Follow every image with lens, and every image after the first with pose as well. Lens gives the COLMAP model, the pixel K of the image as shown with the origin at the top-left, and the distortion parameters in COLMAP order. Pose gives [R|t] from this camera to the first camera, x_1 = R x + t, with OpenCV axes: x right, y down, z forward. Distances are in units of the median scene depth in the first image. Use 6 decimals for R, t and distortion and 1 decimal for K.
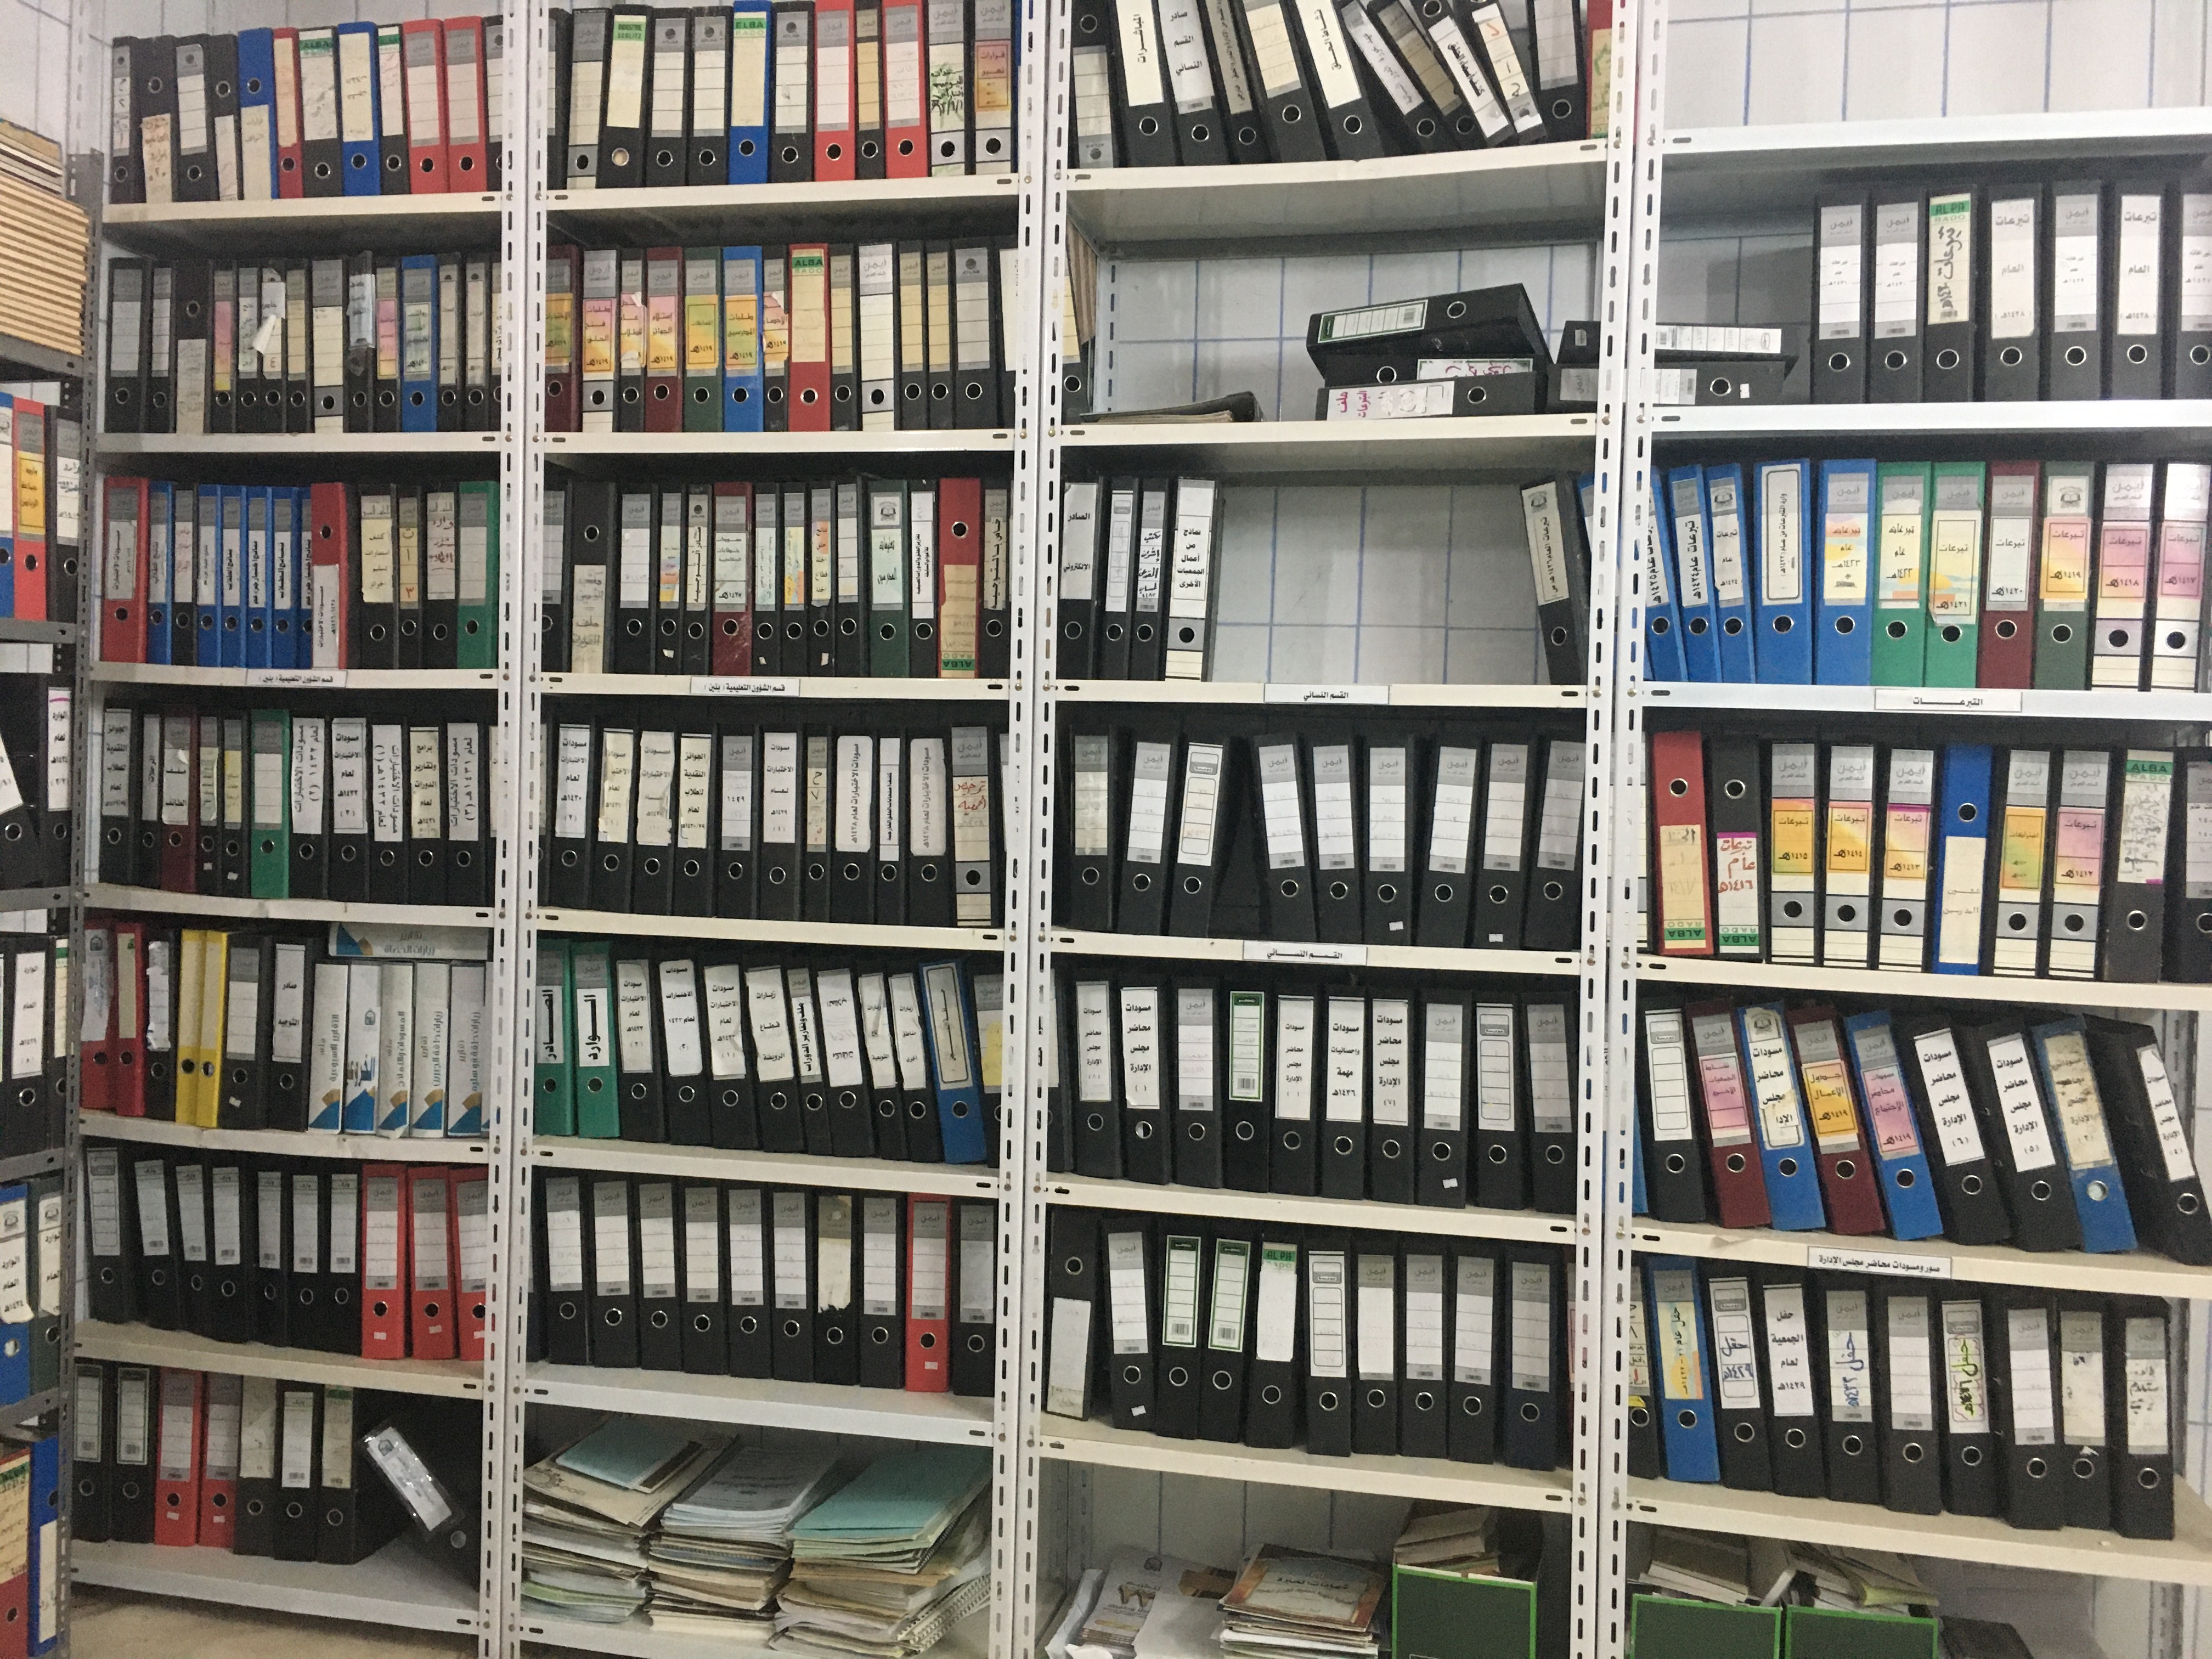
lens RADIAL K [[1879.1, 0, 1109.8], [0, 1879.1, 816.1], [0, 0, 1]] dist [0.083741, -0.112619]
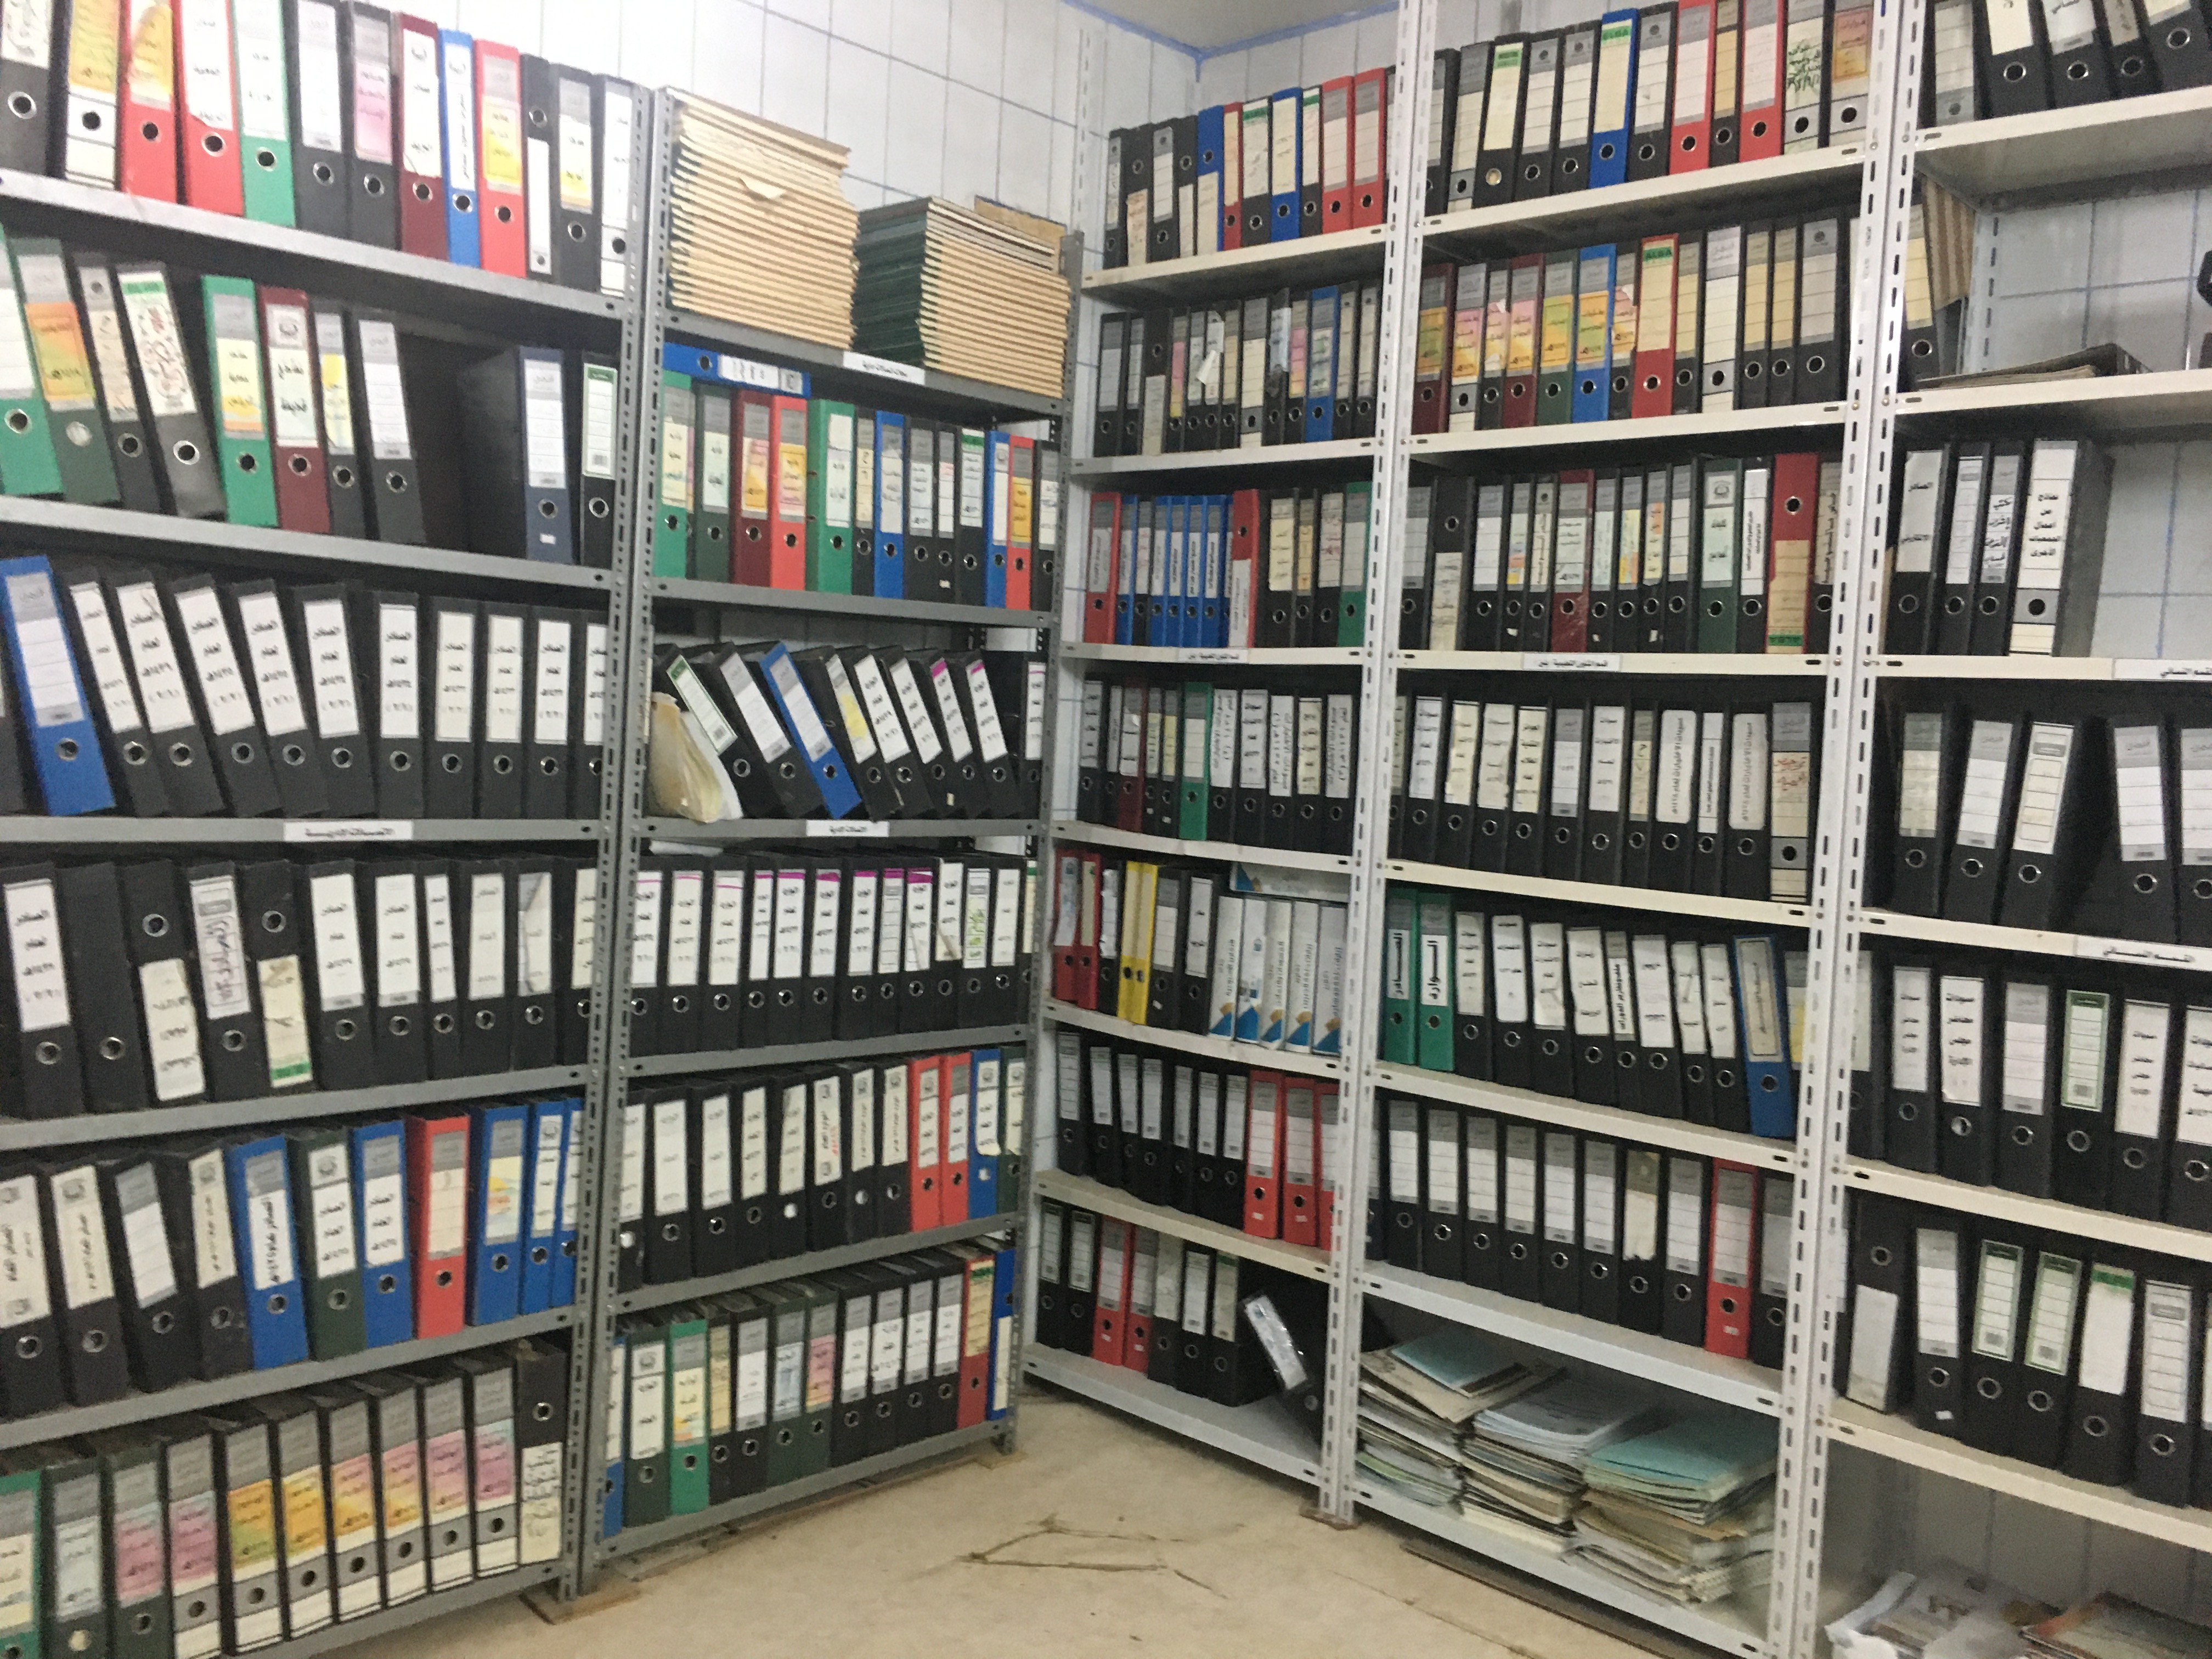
lens RADIAL K [[1879.1, 0, 1115.3], [0, 1879.1, 807.6], [0, 0, 1]] dist [0.083741, -0.112619]
pose [[0.859748, 0.041822, -0.509004, 0.127944], [-0.037064, 0.999123, 0.019488, 0.001984], [0.509372, 0.002111, 0.860544, -0.048327]]
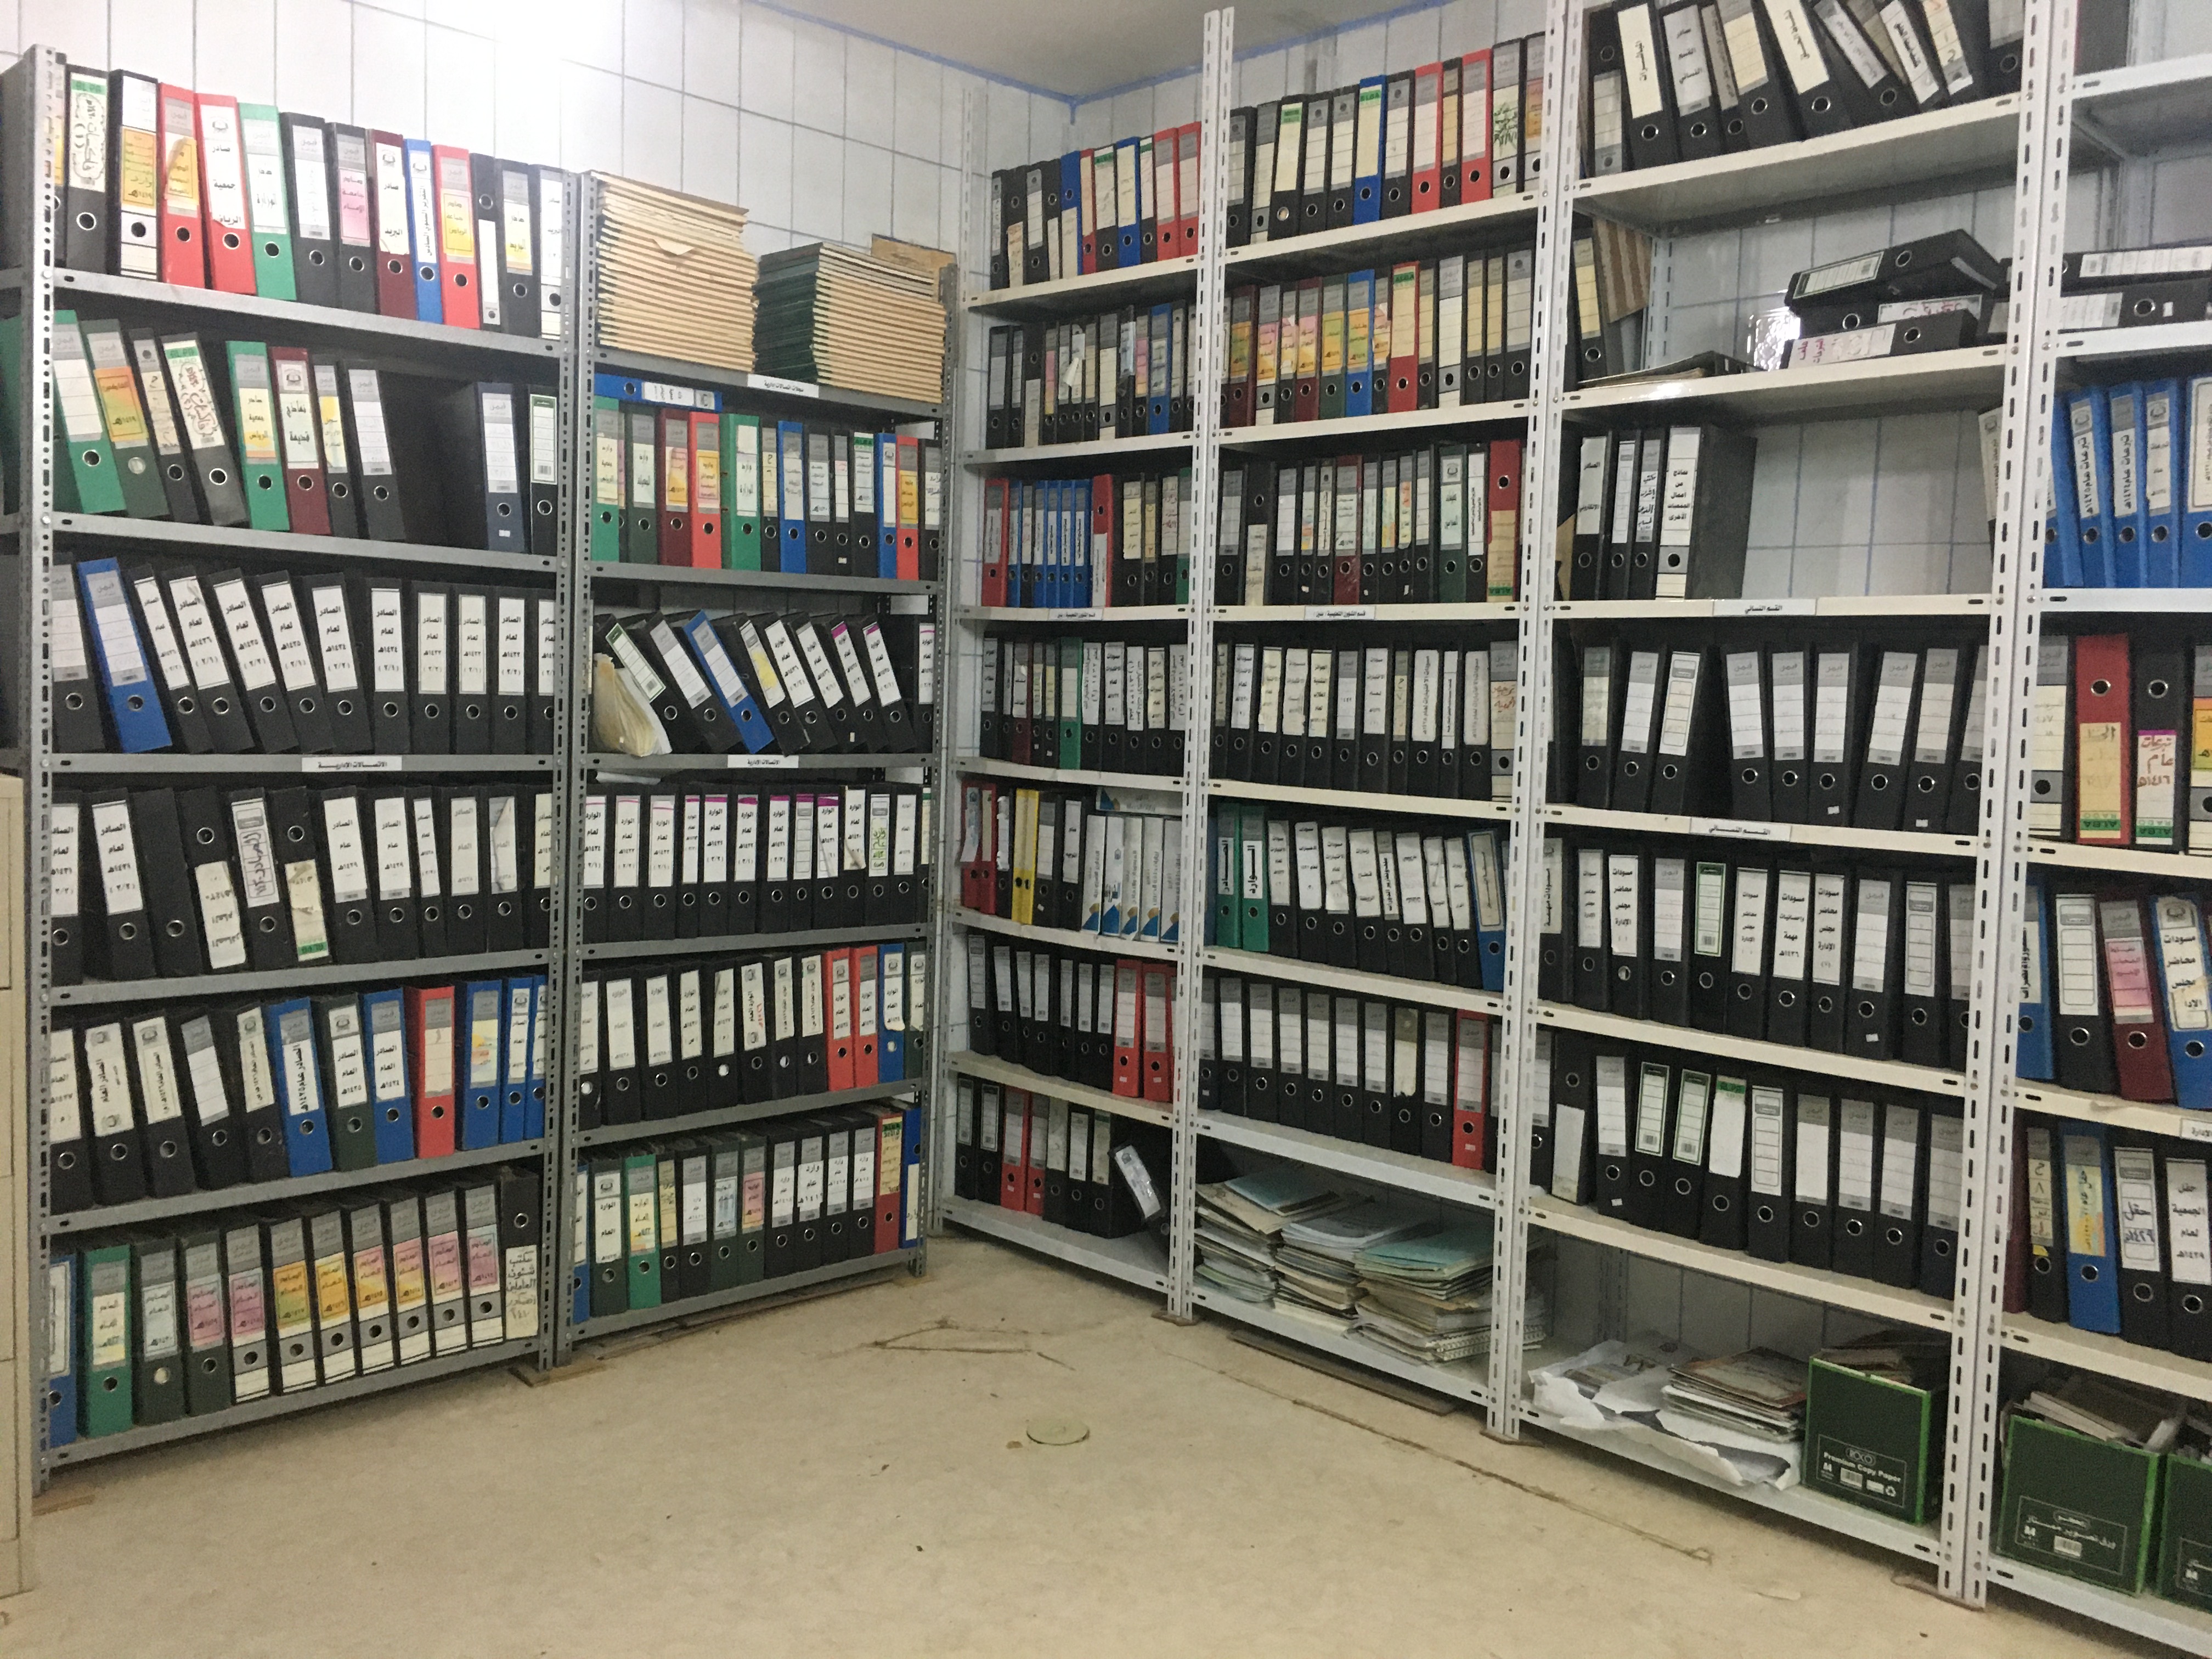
lens RADIAL K [[1879.1, 0, 1117.3], [0, 1879.1, 800.8], [0, 0, 1]] dist [0.083741, -0.112619]
pose [[0.843396, 0.032161, -0.536329, 0.372249], [-0.015676, 0.999255, 0.035268, 0.017539], [0.537064, -0.021337, 0.843272, -0.185723]]
